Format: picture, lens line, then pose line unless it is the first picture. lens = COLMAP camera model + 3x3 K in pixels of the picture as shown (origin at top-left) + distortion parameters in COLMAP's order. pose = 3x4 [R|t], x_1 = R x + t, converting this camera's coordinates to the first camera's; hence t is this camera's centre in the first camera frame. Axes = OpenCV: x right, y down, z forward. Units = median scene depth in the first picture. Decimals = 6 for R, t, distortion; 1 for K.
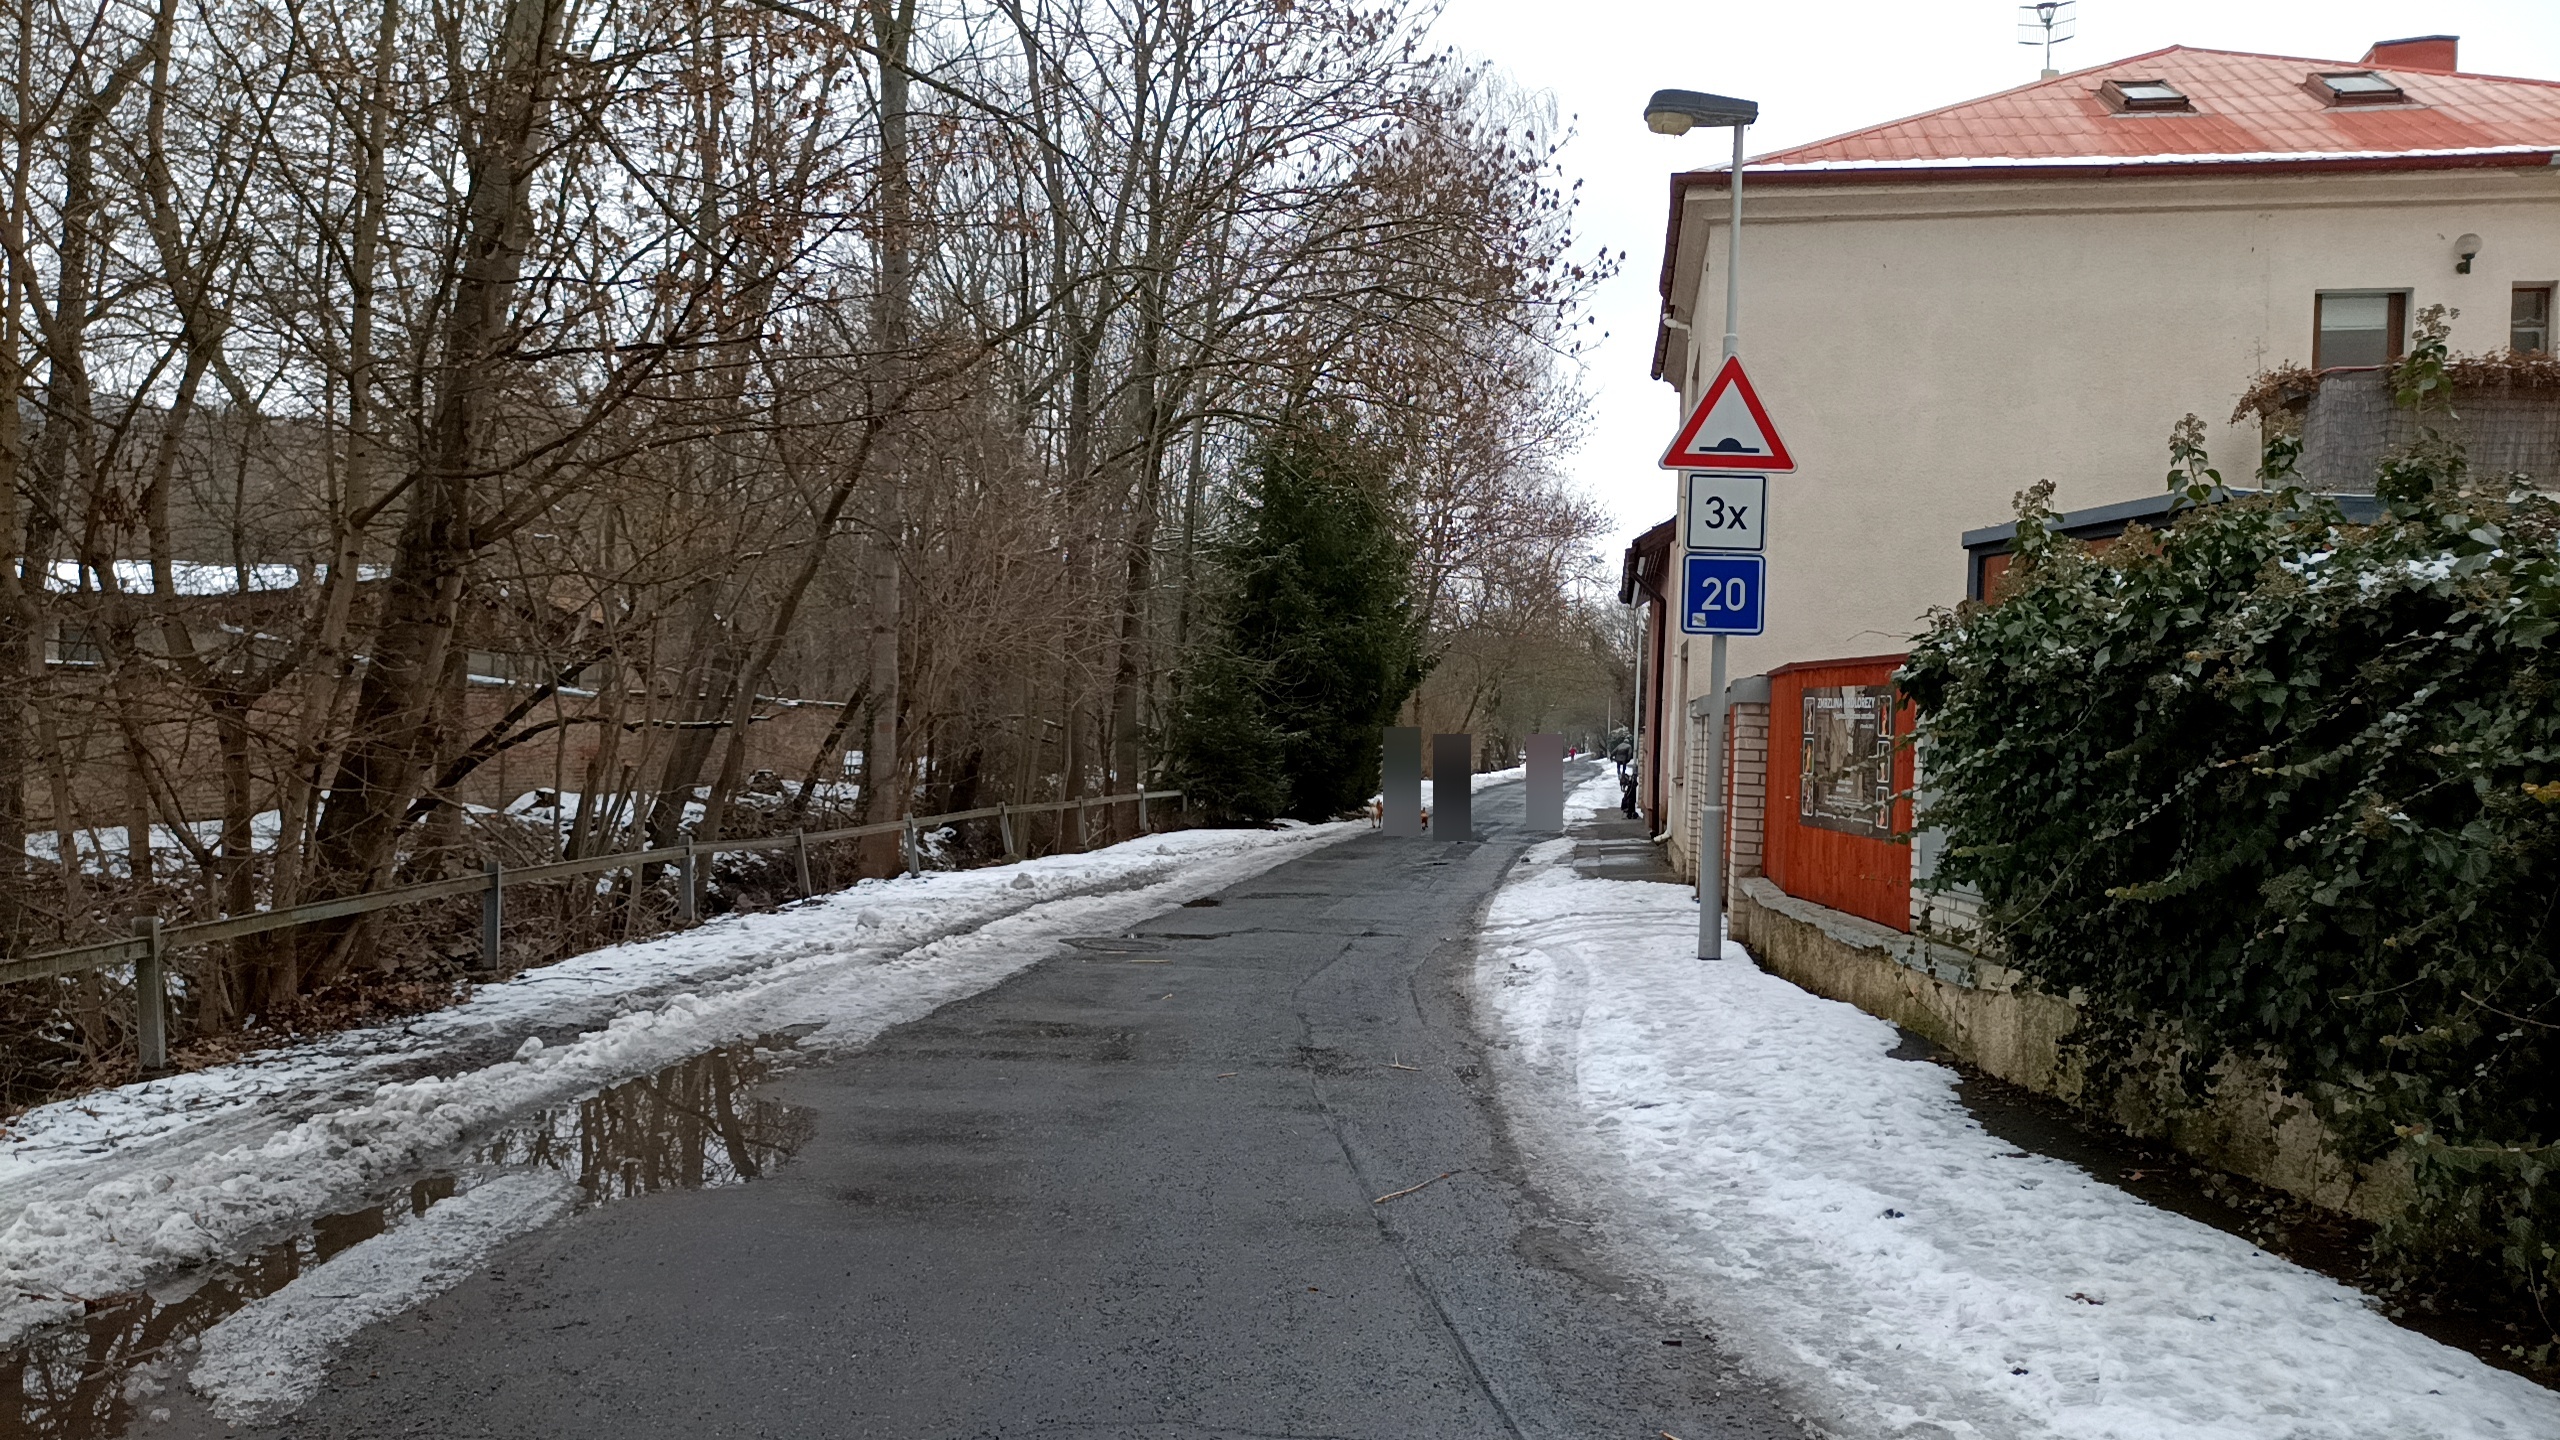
lens RADIAL K [[1773.5, 0, 1264.0], [0, 1773.5, 723.9], [0, 0, 1]] dist [-0.000079, -0.046406]
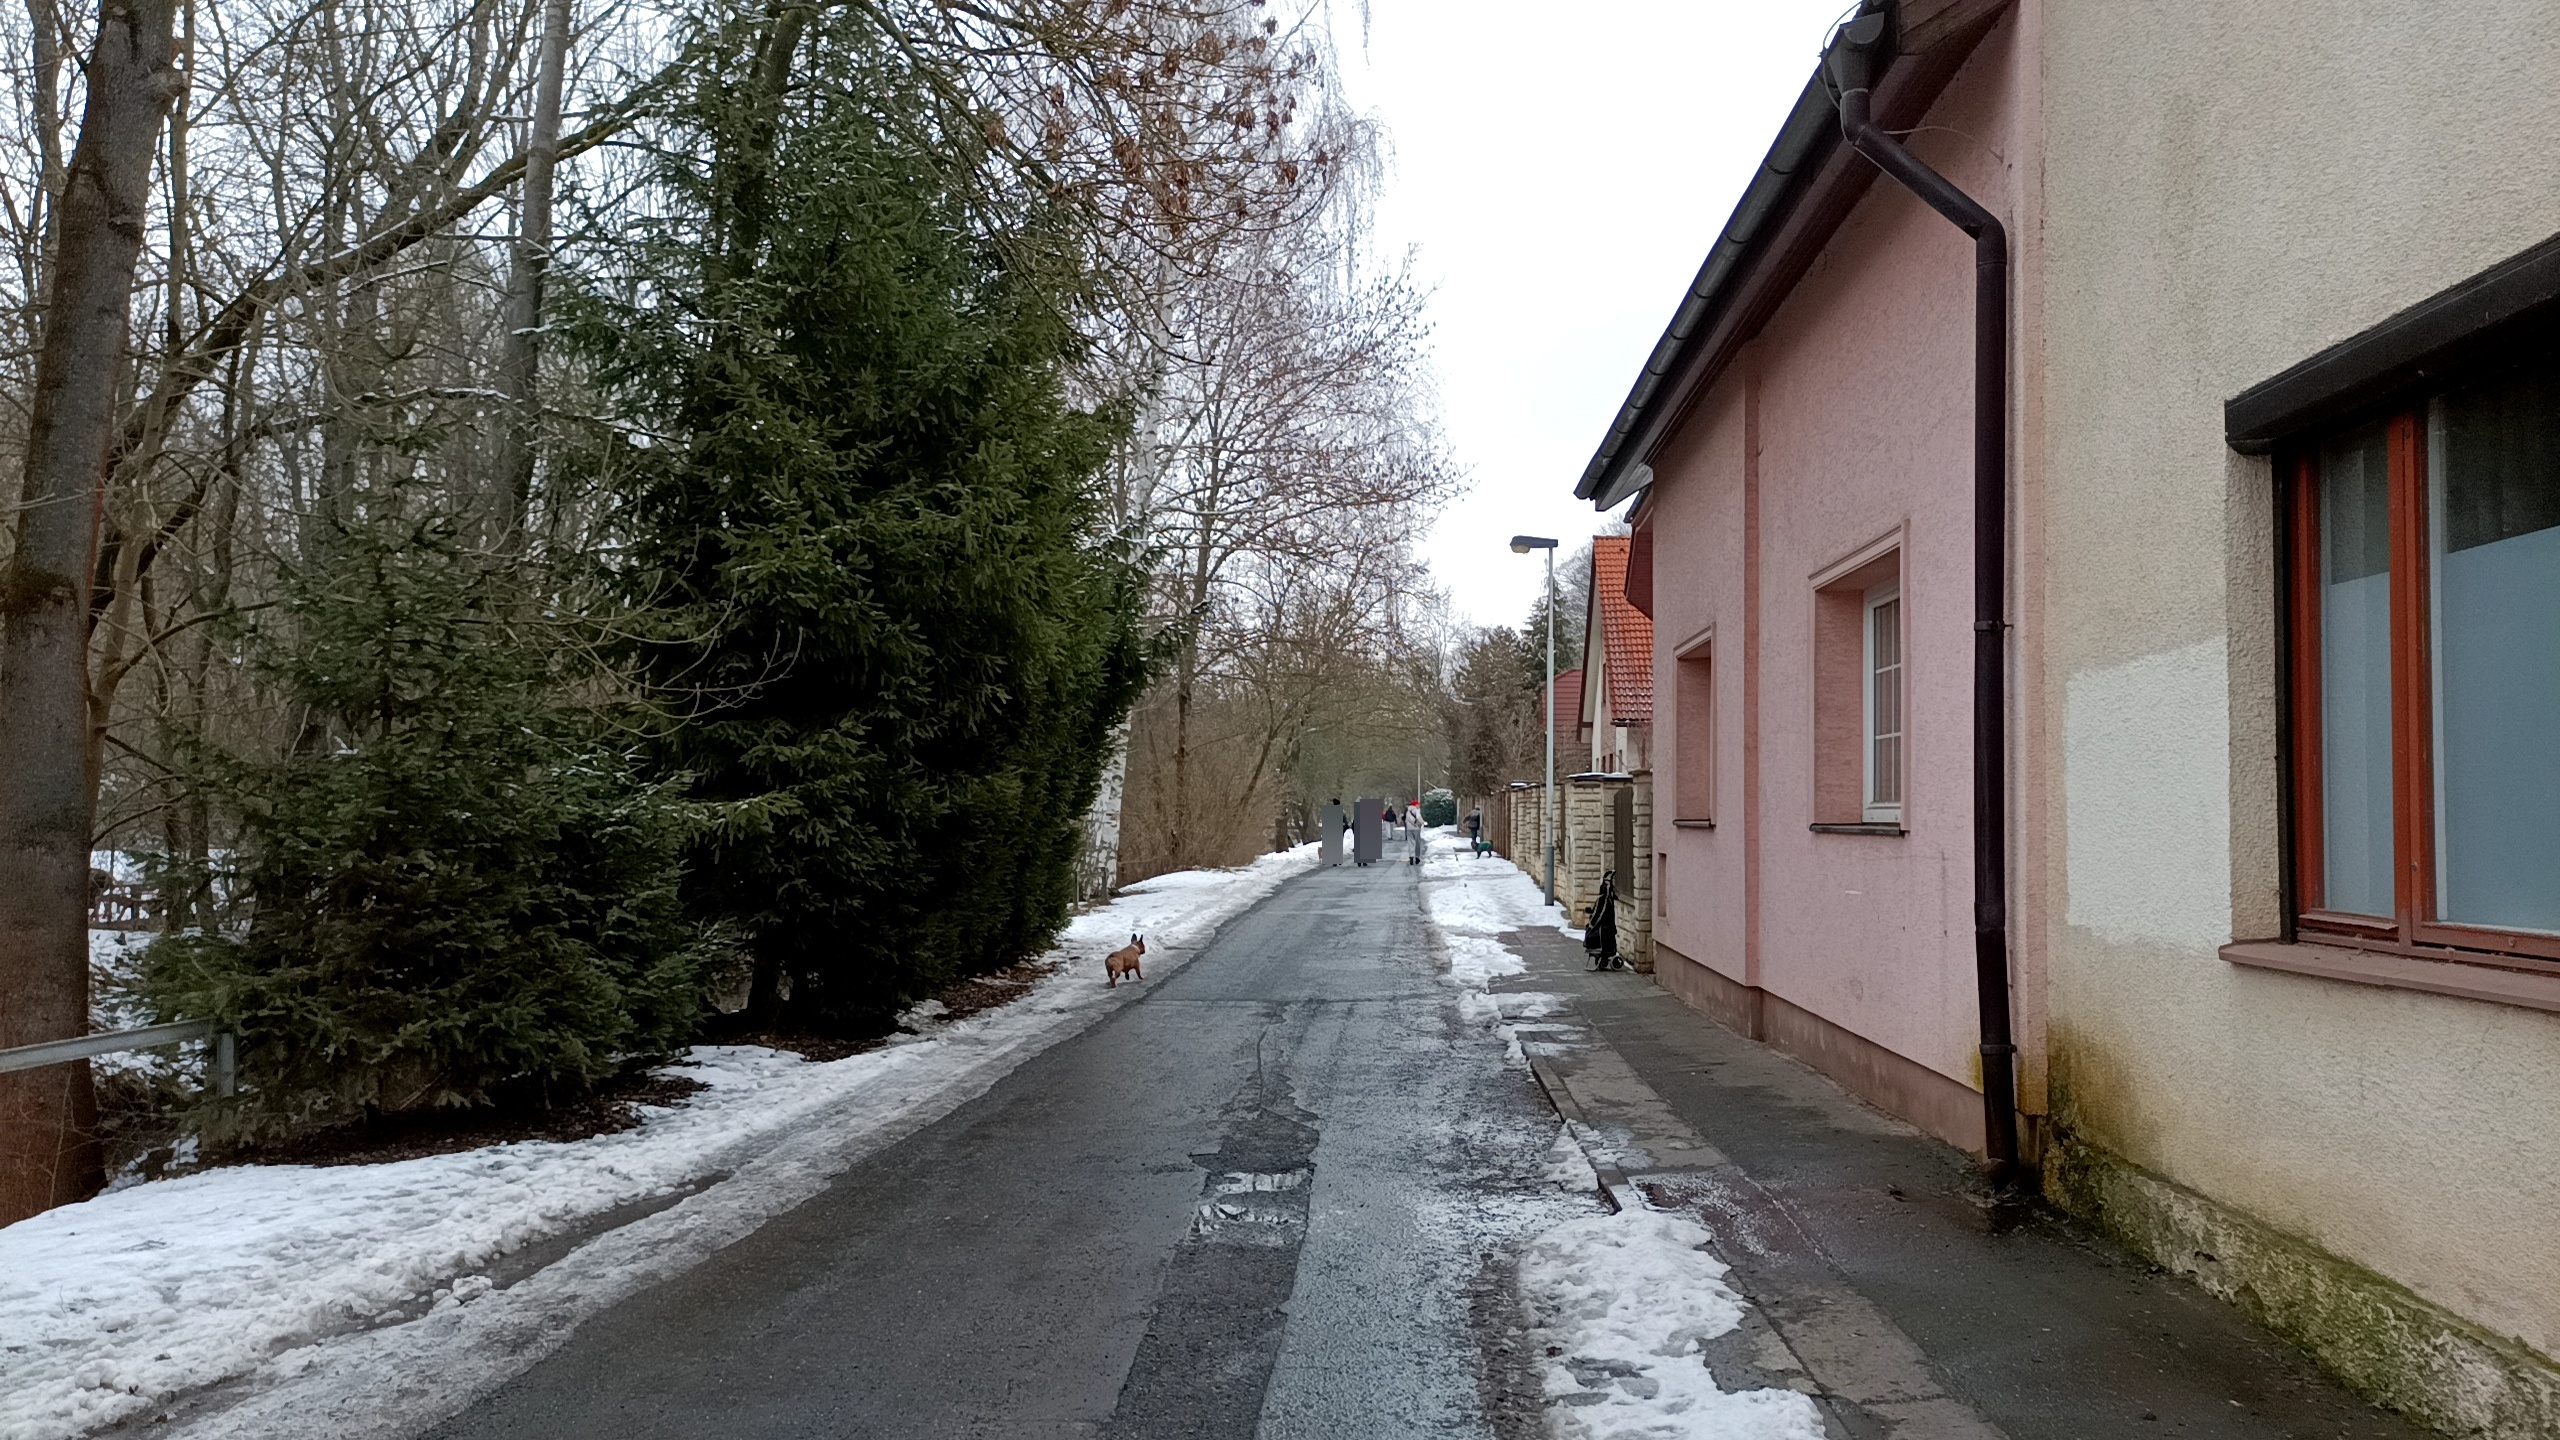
lens RADIAL K [[1773.5, 0, 1264.0], [0, 1773.5, 723.9], [0, 0, 1]] dist [-0.000079, -0.046406]
pose [[0.992680, -0.022024, 0.118746, 0.072763], [0.026879, 0.998860, -0.039441, 0.005403], [-0.117742, 0.042344, 0.992141, 0.619682]]
